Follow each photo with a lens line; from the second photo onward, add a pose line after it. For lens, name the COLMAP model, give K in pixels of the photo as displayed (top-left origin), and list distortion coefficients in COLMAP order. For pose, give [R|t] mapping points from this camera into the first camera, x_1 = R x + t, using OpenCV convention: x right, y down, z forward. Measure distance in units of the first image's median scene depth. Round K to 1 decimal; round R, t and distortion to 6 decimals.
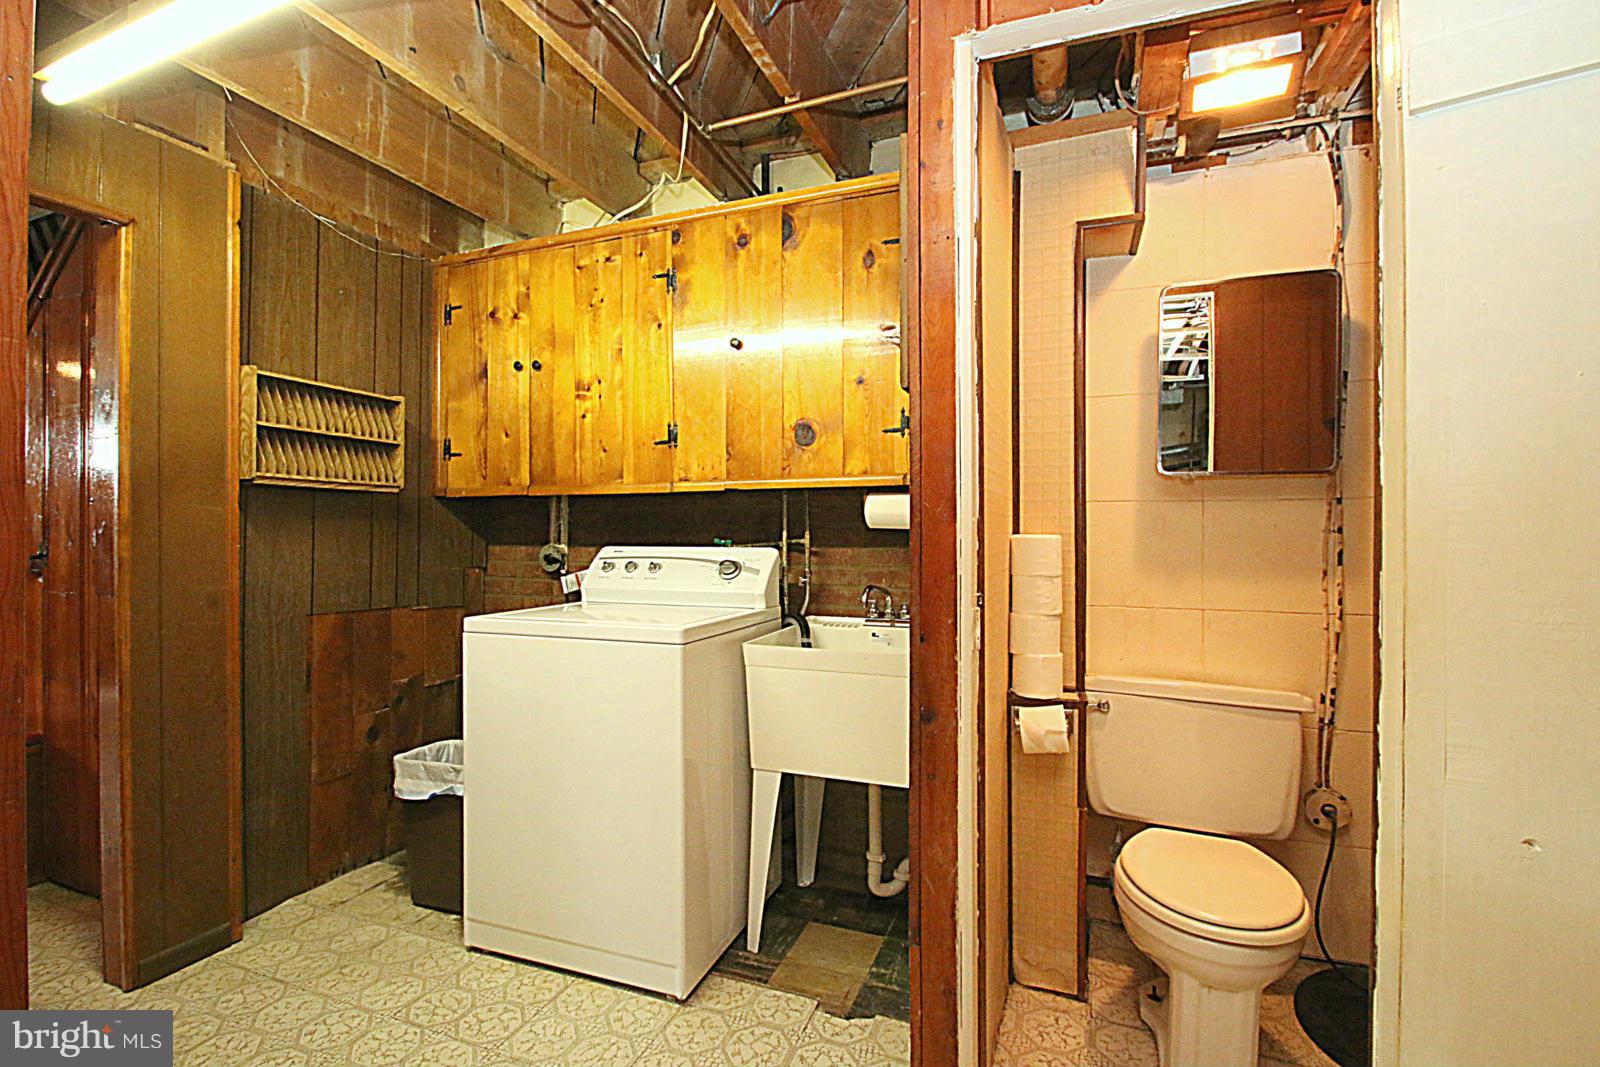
lens RADIAL K [[749.2, 0, 794.7], [0, 749.2, 538.5], [0, 0, 1]] dist [0.008405, -0.012750]
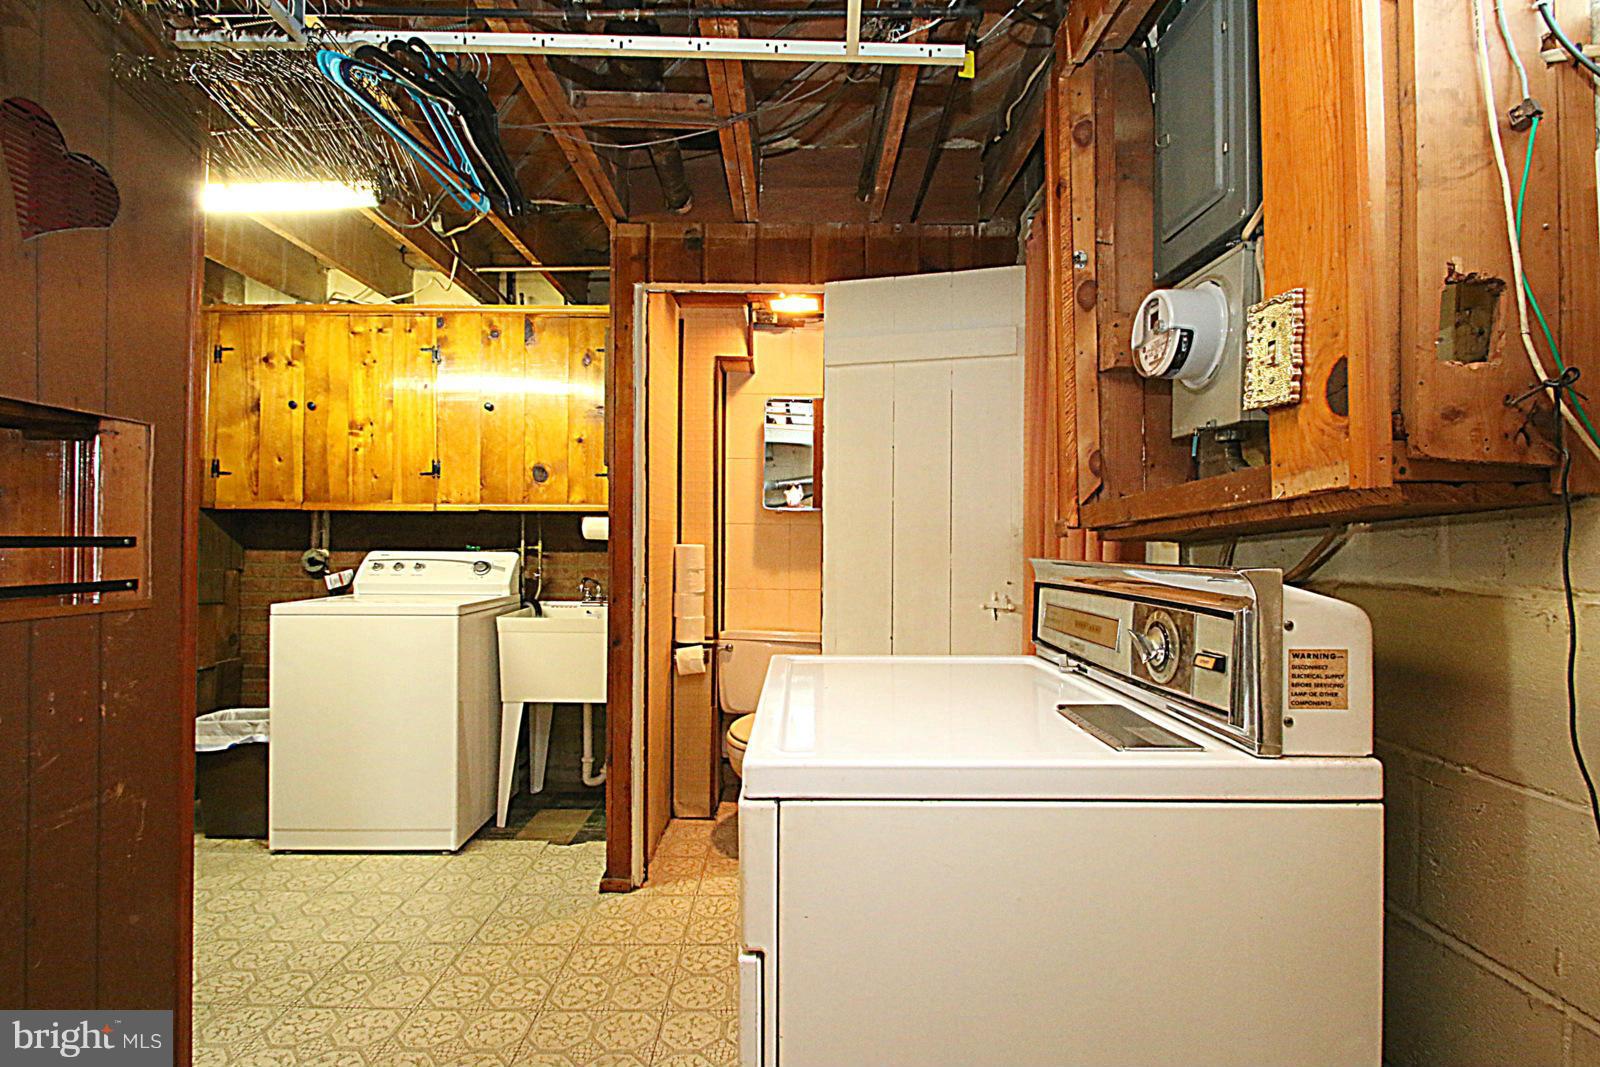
lens RADIAL K [[749.2, 0, 787.0], [0, 749.2, 534.1], [0, 0, 1]] dist [0.008405, -0.012750]
pose [[0.935289, 0.010084, 0.353741, -0.048716], [-0.005291, 0.999881, -0.014515, -0.004019], [-0.353846, 0.011704, 0.935231, -0.489976]]
